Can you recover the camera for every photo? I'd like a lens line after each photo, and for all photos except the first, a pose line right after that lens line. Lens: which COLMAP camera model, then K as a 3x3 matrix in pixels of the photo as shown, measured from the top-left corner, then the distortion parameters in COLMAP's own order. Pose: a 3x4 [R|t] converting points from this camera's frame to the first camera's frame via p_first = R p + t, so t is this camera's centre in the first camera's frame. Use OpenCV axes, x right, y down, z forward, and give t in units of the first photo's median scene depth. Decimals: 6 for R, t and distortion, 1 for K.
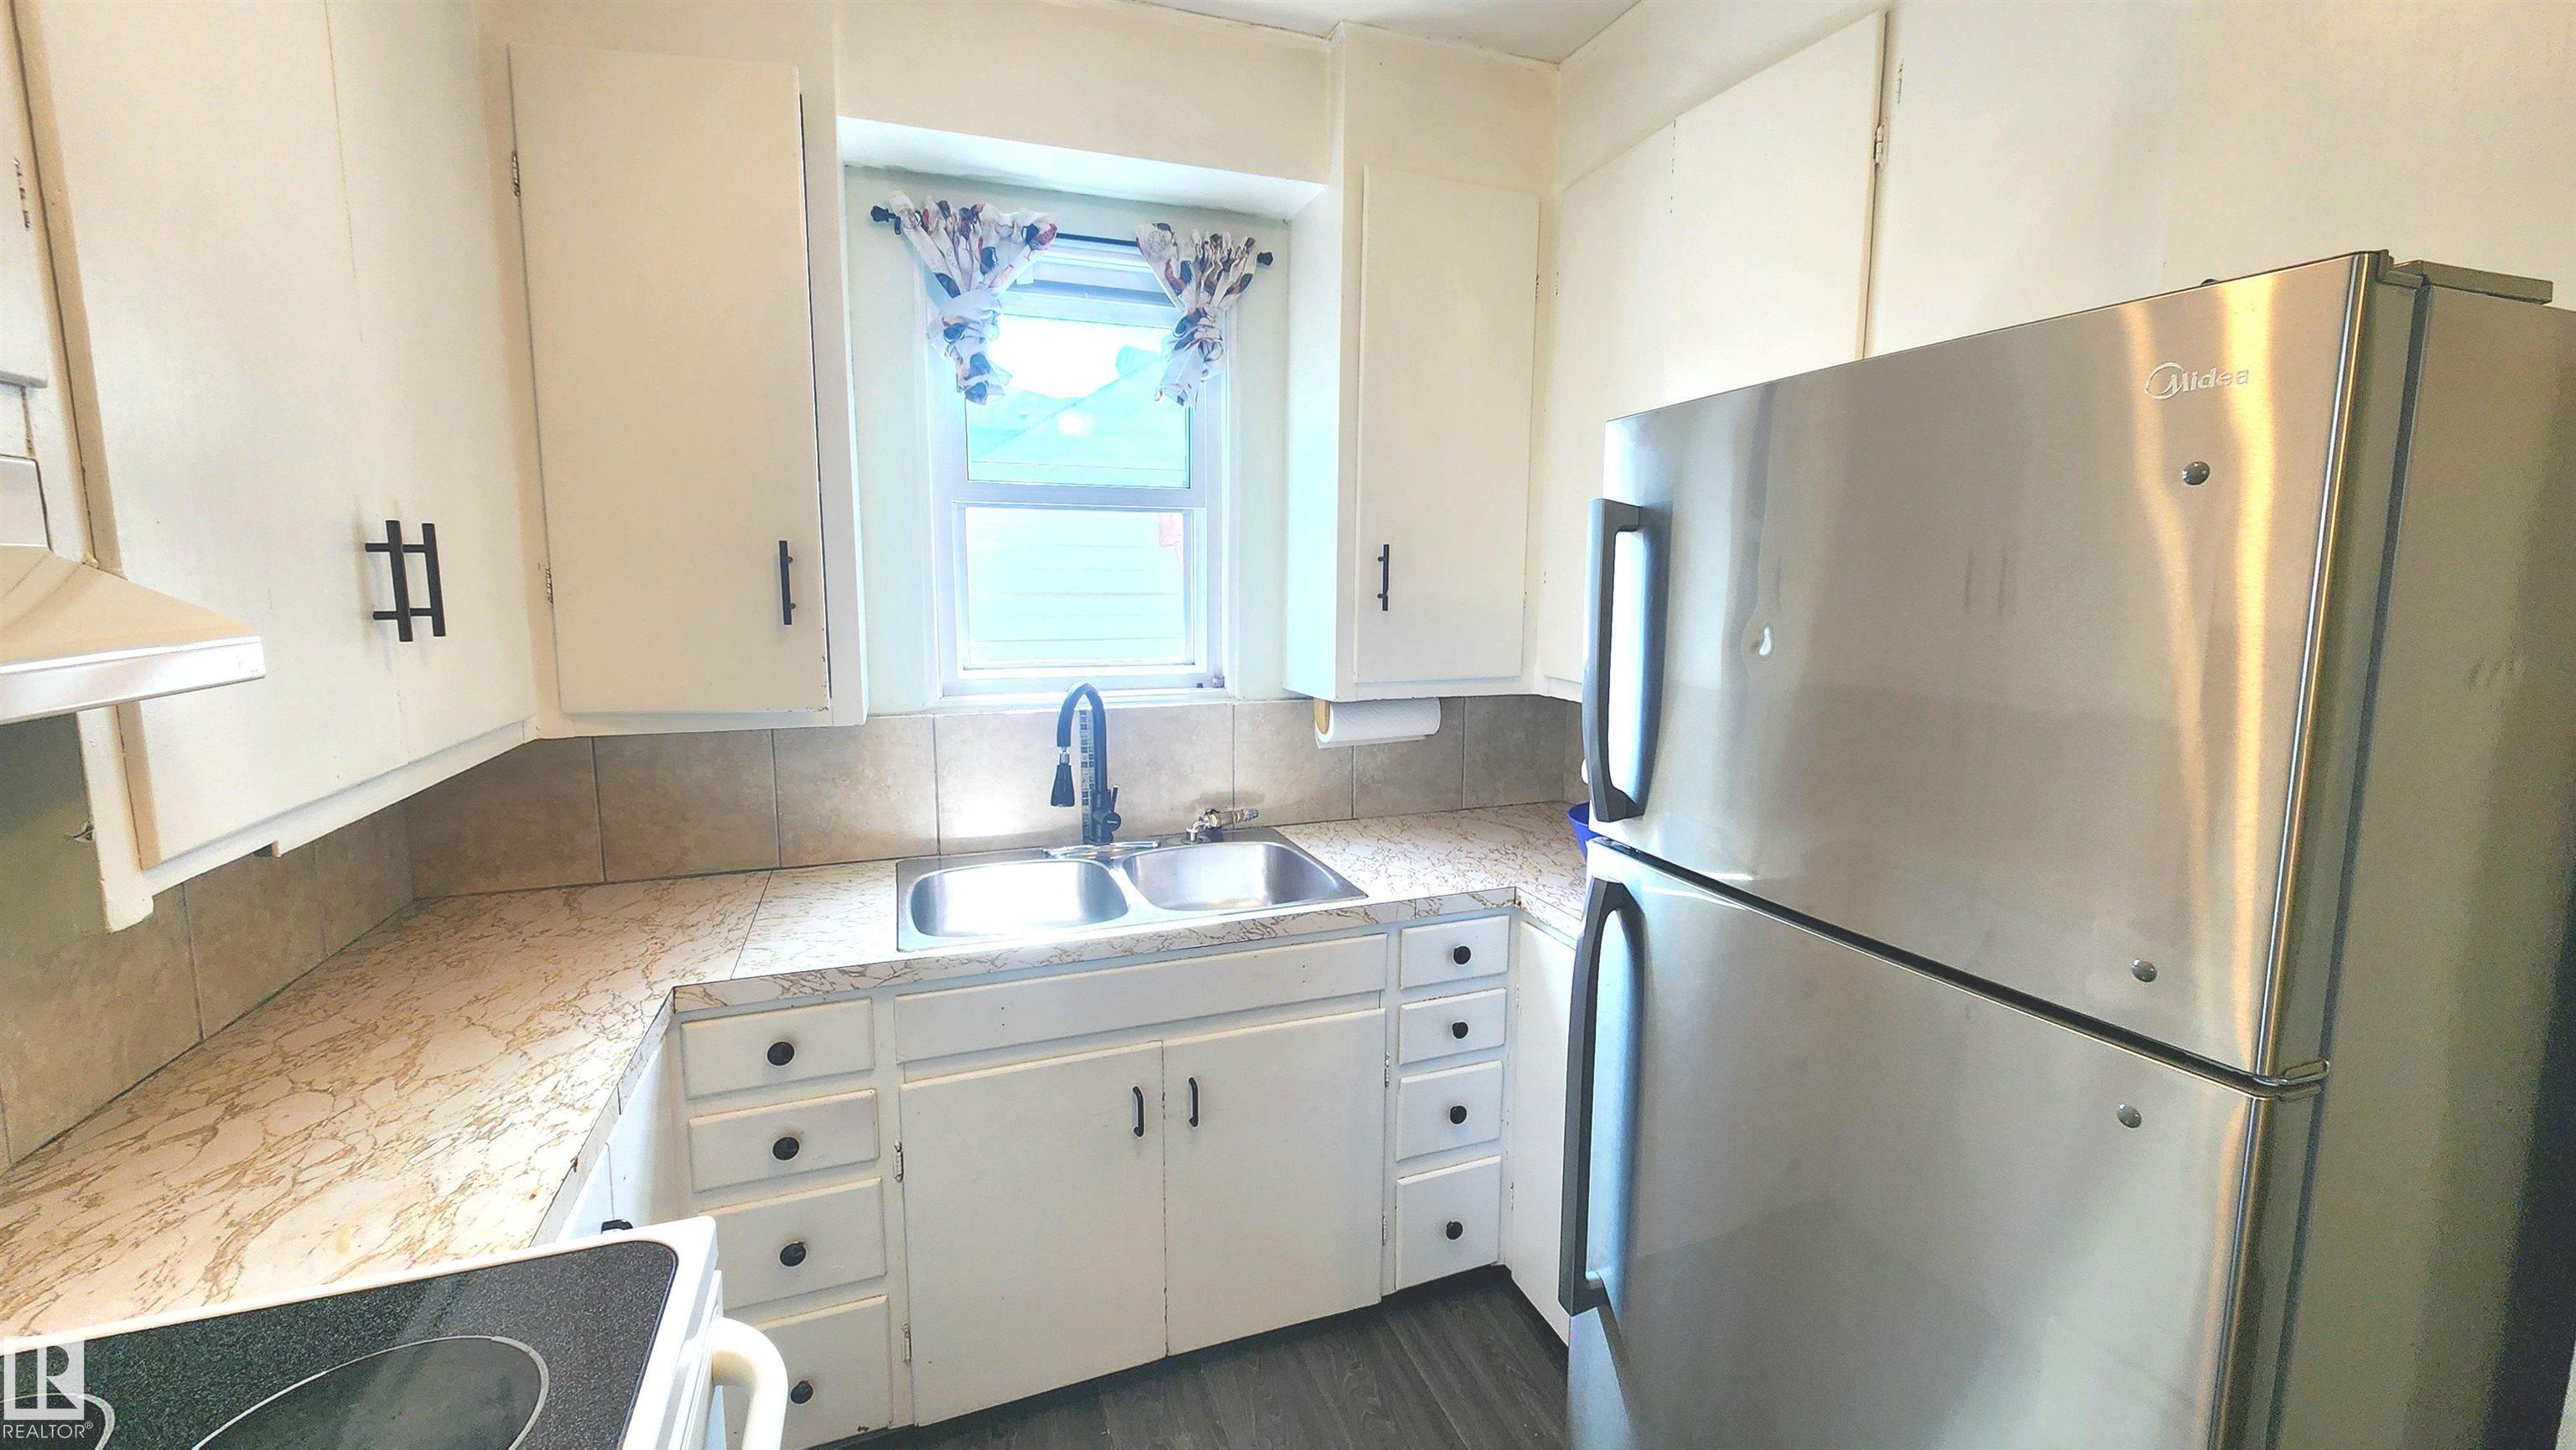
lens RADIAL K [[1047.1, 0, 1288.4], [0, 1047.1, 710.1], [0, 0, 1]] dist [0.000617, 0.000372]
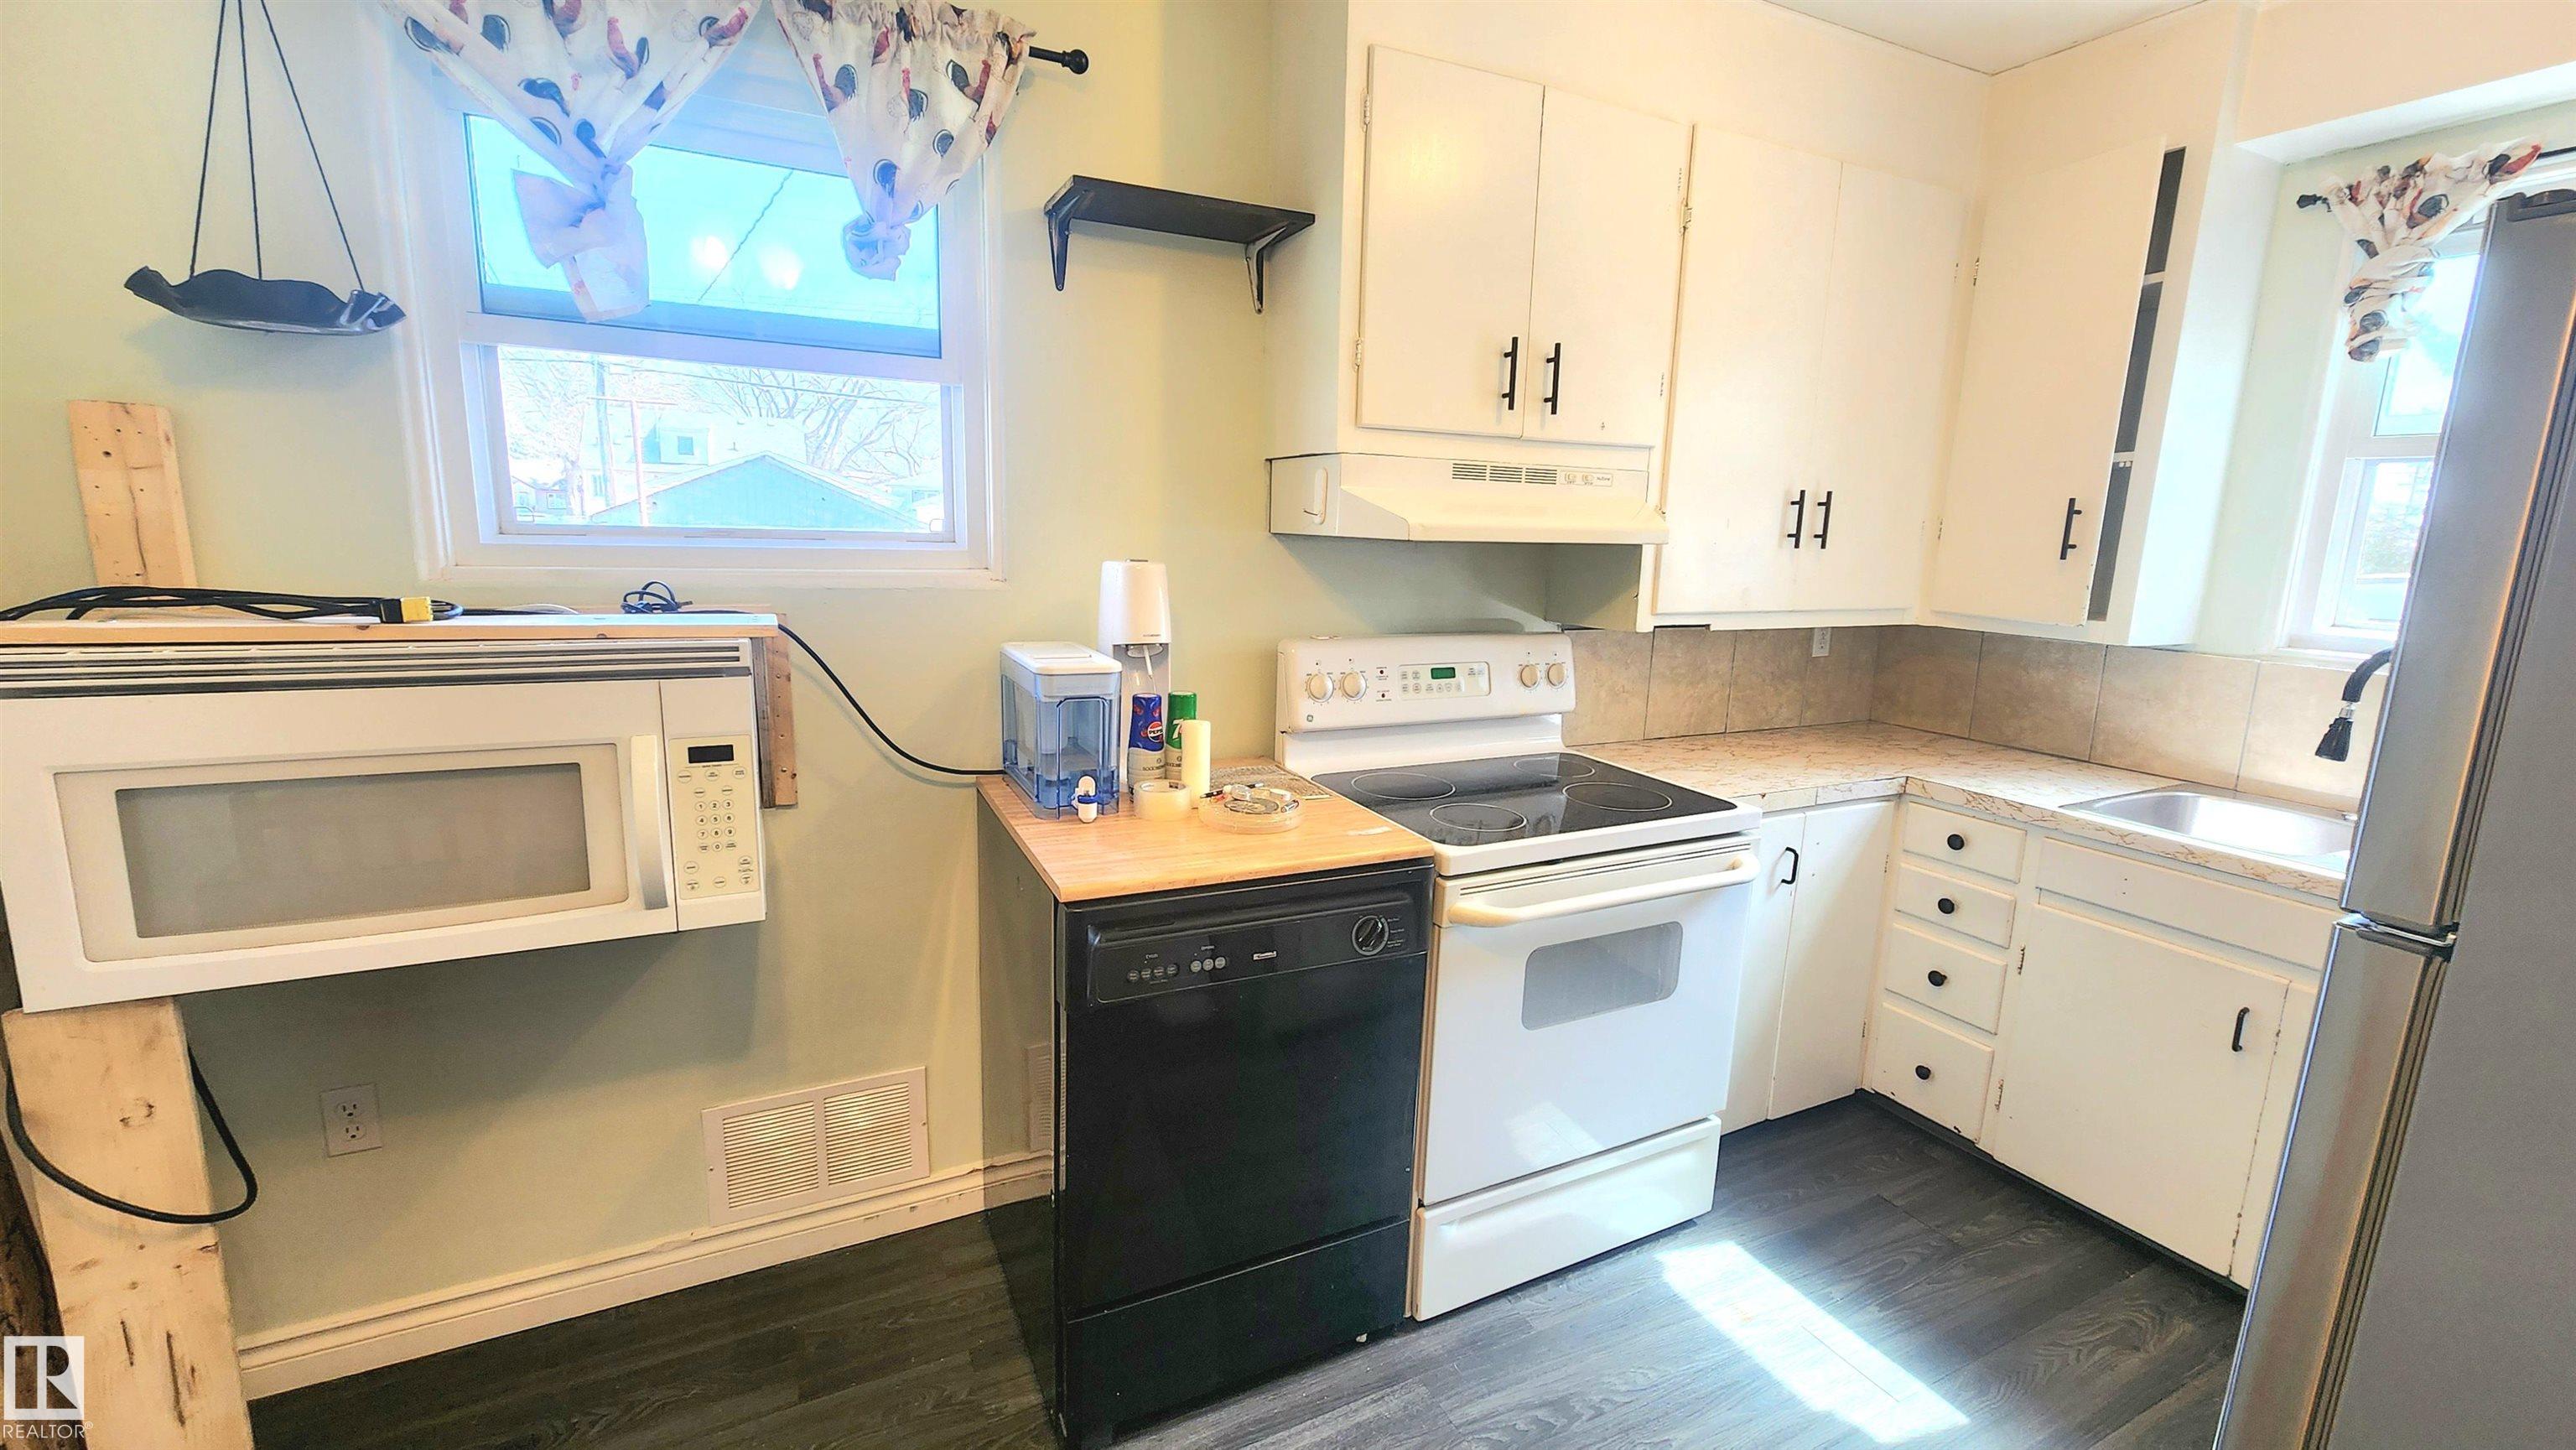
lens RADIAL K [[1047.1, 0, 1300.4], [0, 1047.1, 709.2], [0, 0, 1]] dist [0.000617, 0.000372]
pose [[0.114941, 0.174143, -0.977989, 0.652630], [-0.156975, 0.975328, 0.155220, 0.044008], [0.980891, 0.135678, 0.139441, -0.120754]]
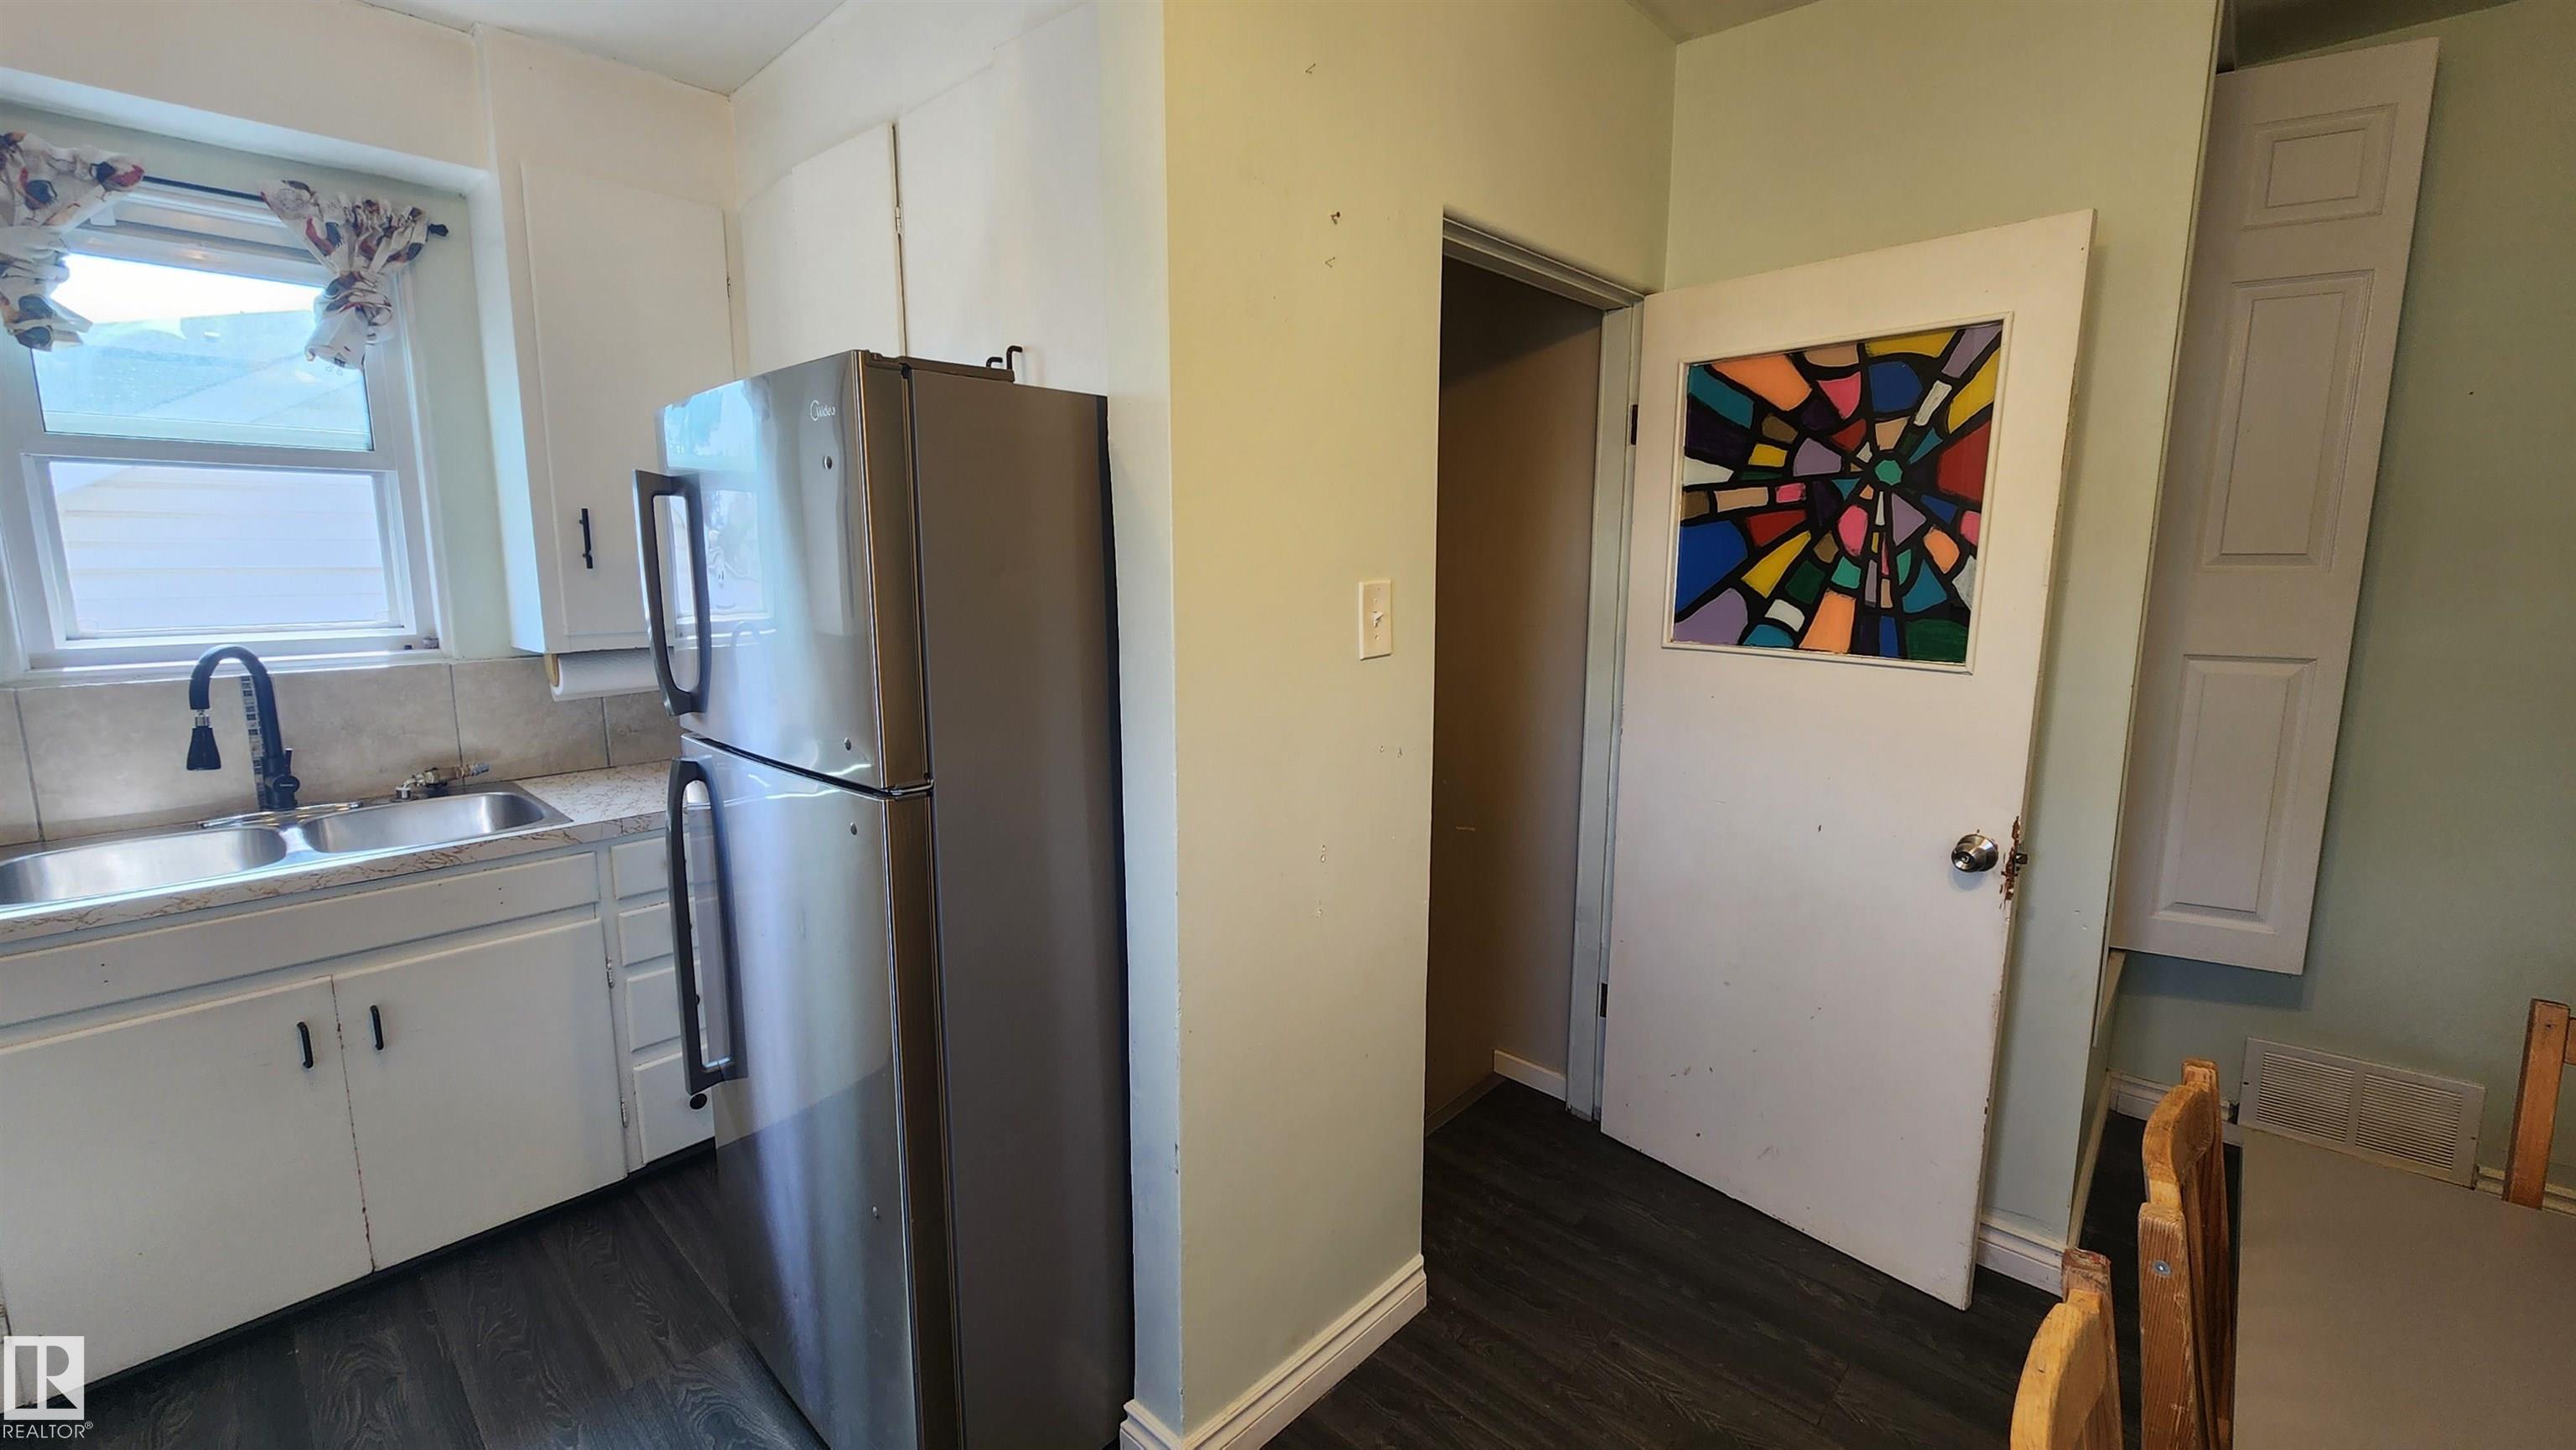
lens RADIAL K [[1047.1, 0, 1291.0], [0, 1047.1, 711.5], [0, 0, 1]] dist [0.000617, 0.000372]
pose [[0.891288, -0.070926, 0.447856, 0.258035], [0.061964, 0.997477, 0.034652, 0.066172], [-0.449184, -0.003134, 0.893434, -0.338964]]
